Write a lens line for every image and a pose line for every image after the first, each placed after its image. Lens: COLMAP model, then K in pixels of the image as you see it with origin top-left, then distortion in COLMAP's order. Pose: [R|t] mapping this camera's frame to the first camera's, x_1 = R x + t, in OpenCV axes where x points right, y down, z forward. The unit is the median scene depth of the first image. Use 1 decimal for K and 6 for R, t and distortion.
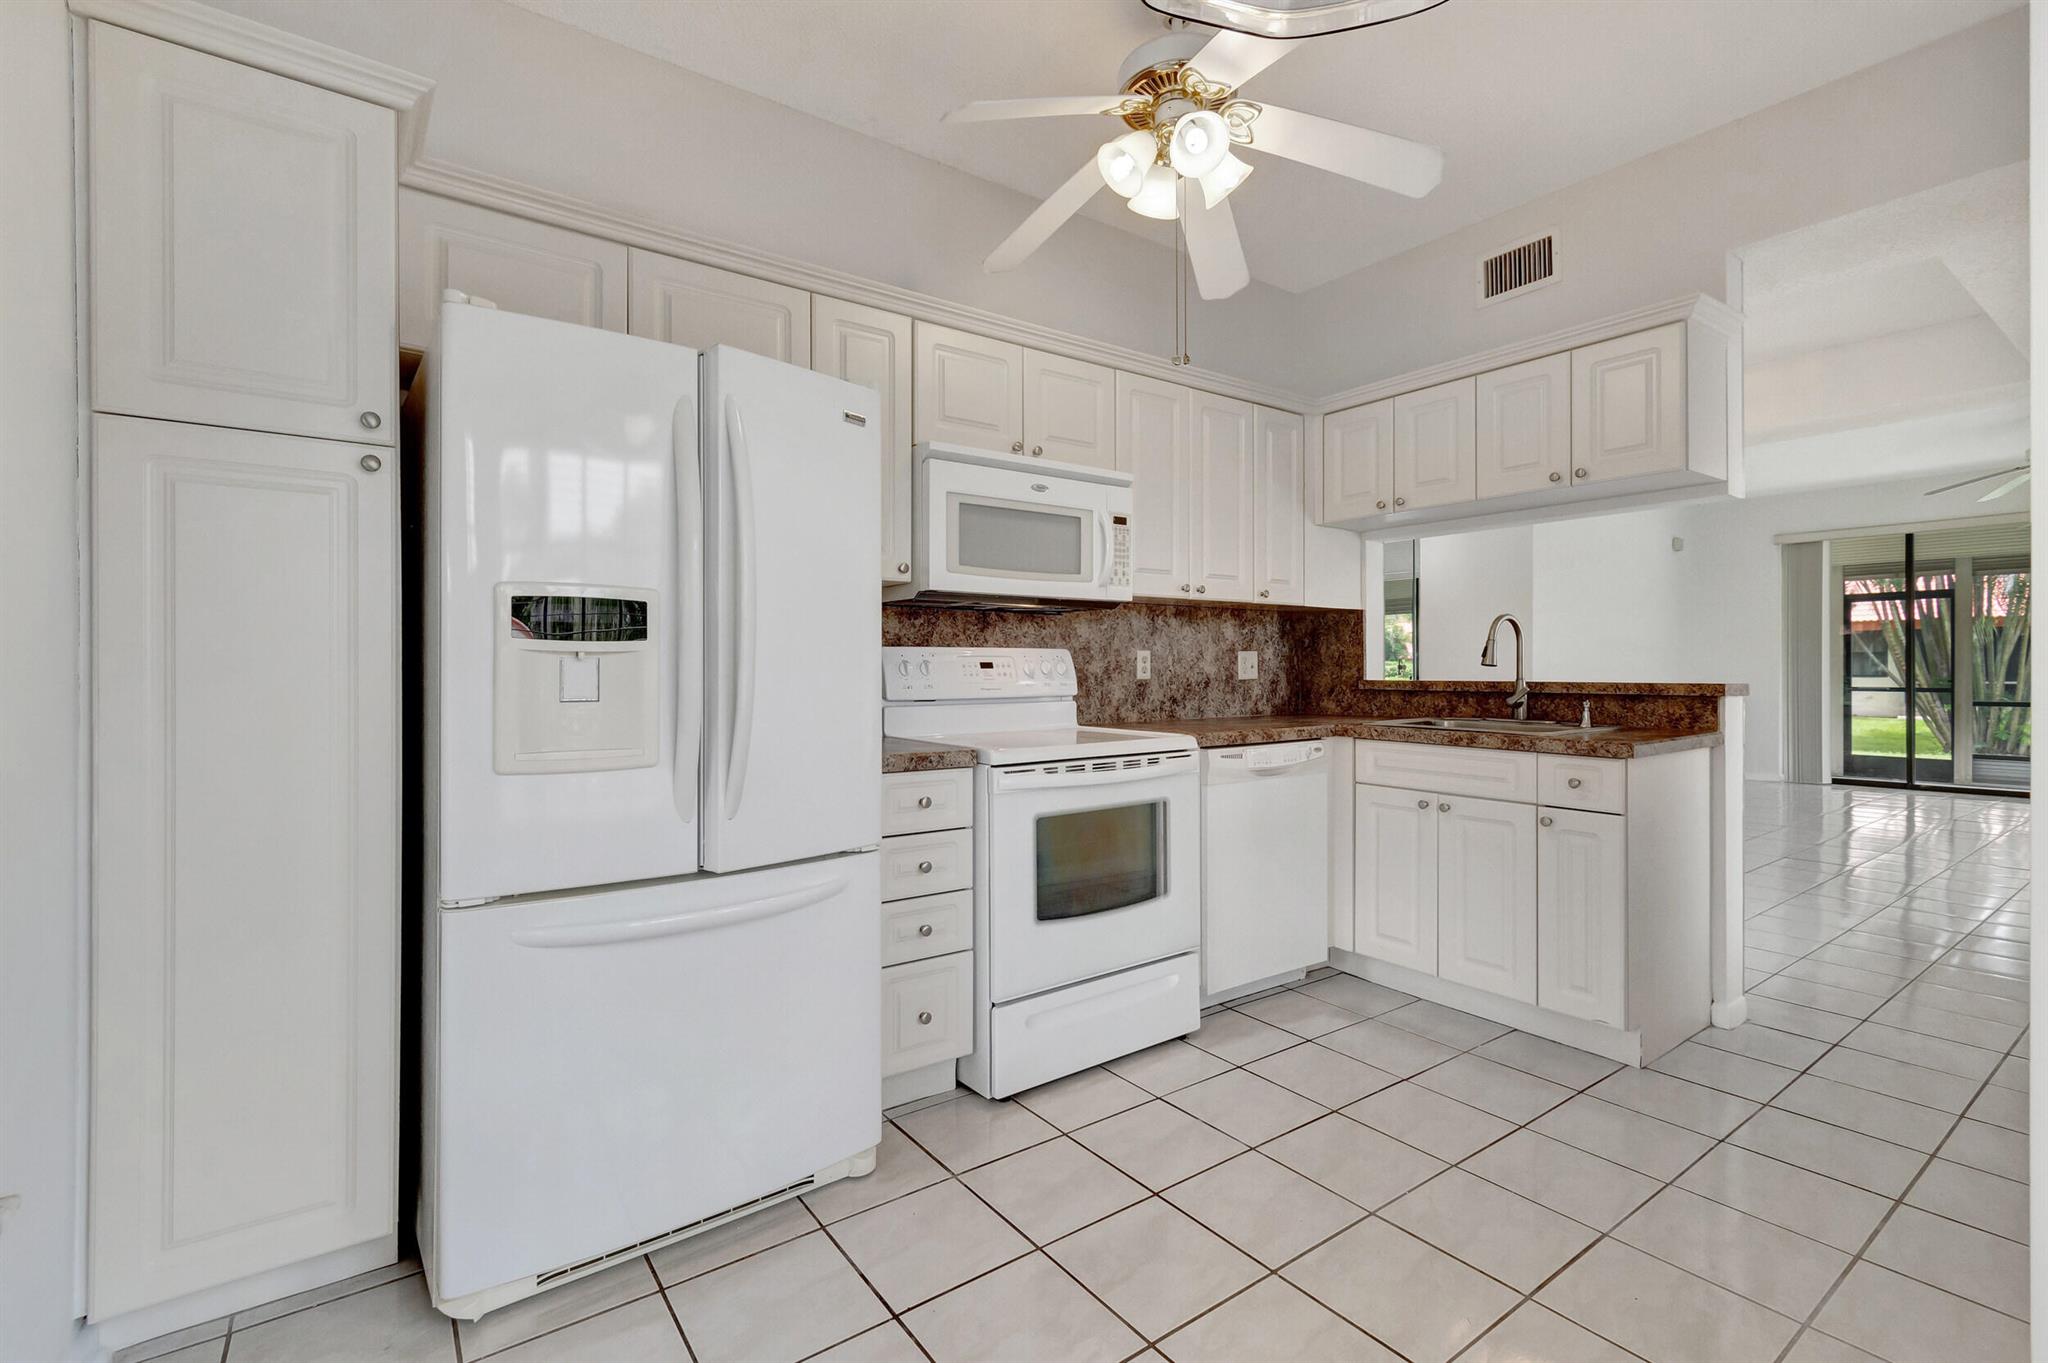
lens RADIAL K [[911.5, 0, 1018.5], [0, 911.5, 671.8], [0, 0, 1]] dist [0.001702, -0.000506]
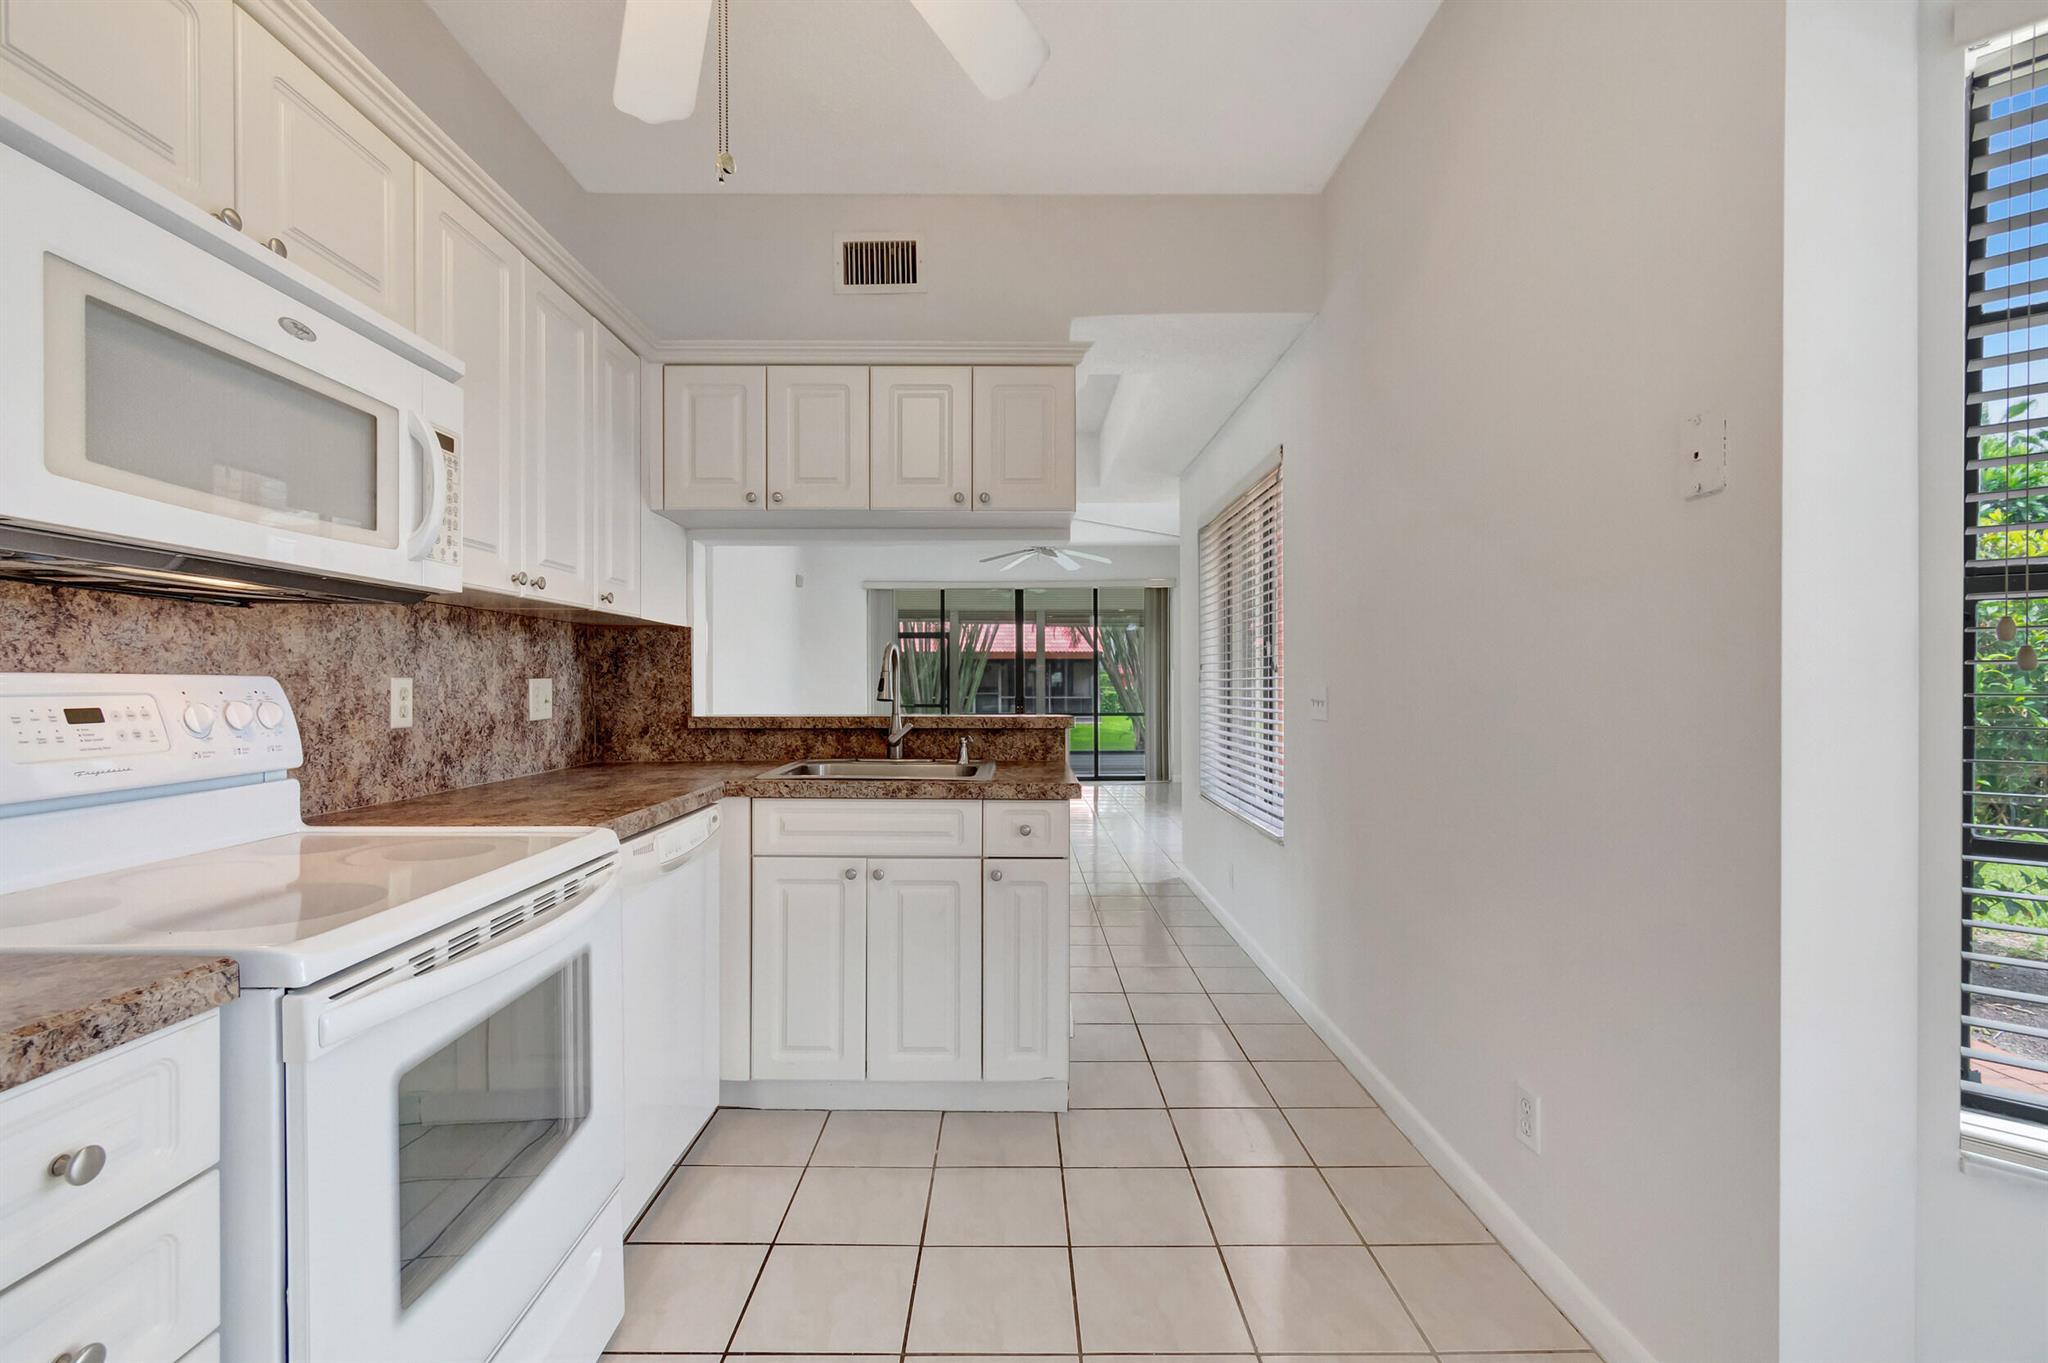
lens RADIAL K [[910.2, 0, 1015.8], [0, 910.2, 684.6], [0, 0, 1]] dist [0.000776, 0.000040]
pose [[0.579067, 0.001929, 0.815278, -0.120975], [0.002253, 0.999990, -0.003966, -0.017698], [-0.815277, 0.004134, 0.579057, 0.378533]]
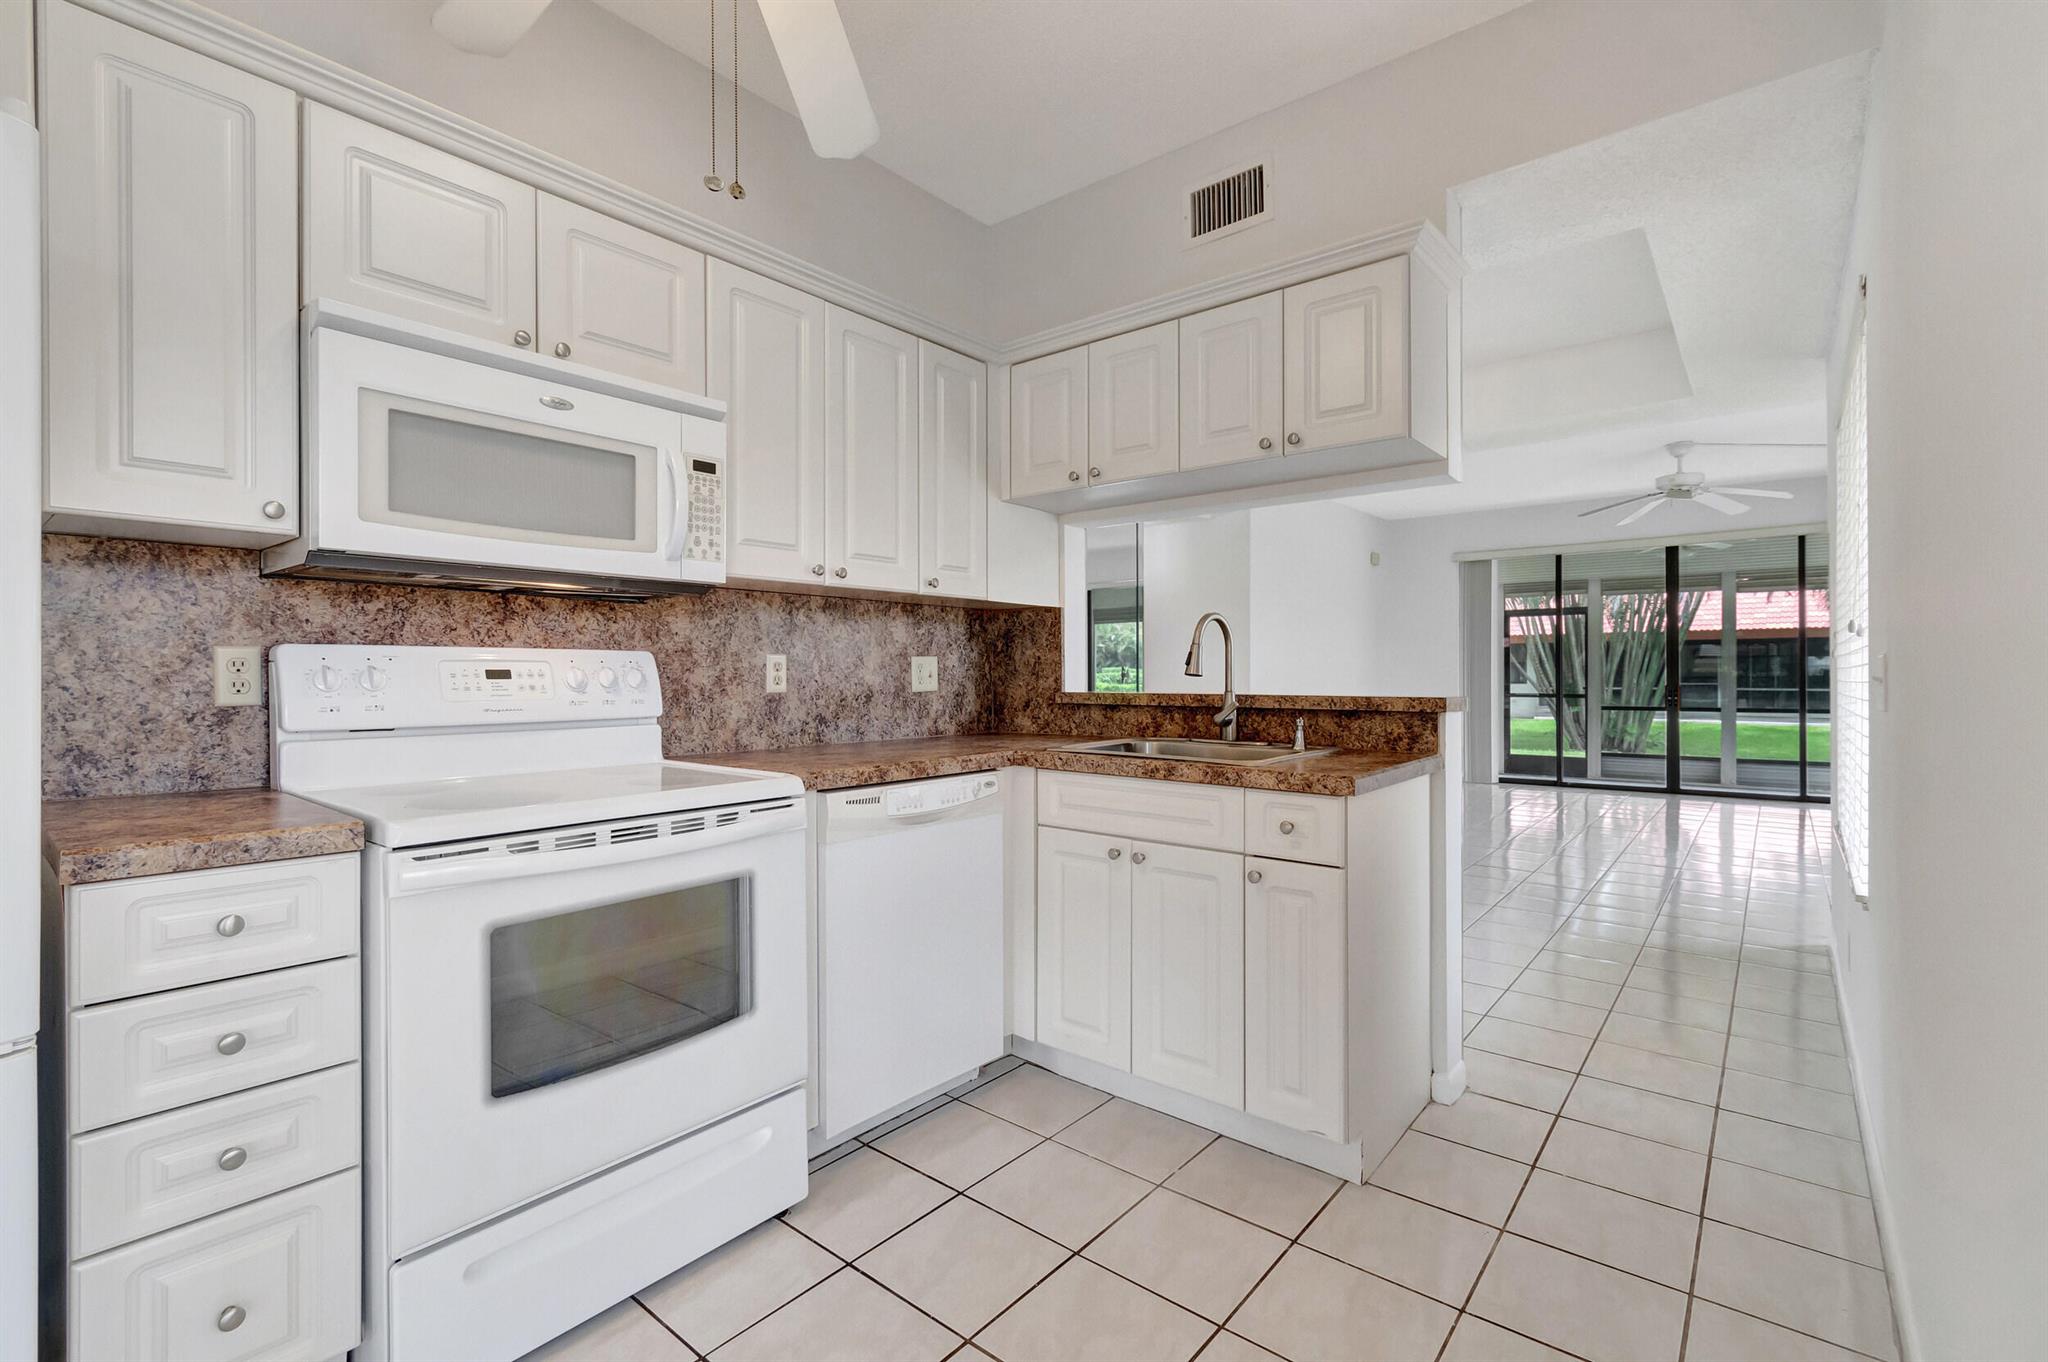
lens RADIAL K [[915.9, 0, 1011.1], [0, 915.9, 676.0], [0, 0, 1]] dist [0.003035, 0.000134]
pose [[0.968130, 0.000981, 0.250446, 0.149406], [-0.000276, 0.999996, -0.002849, -0.003827], [-0.250448, 0.002689, 0.968126, 0.242654]]
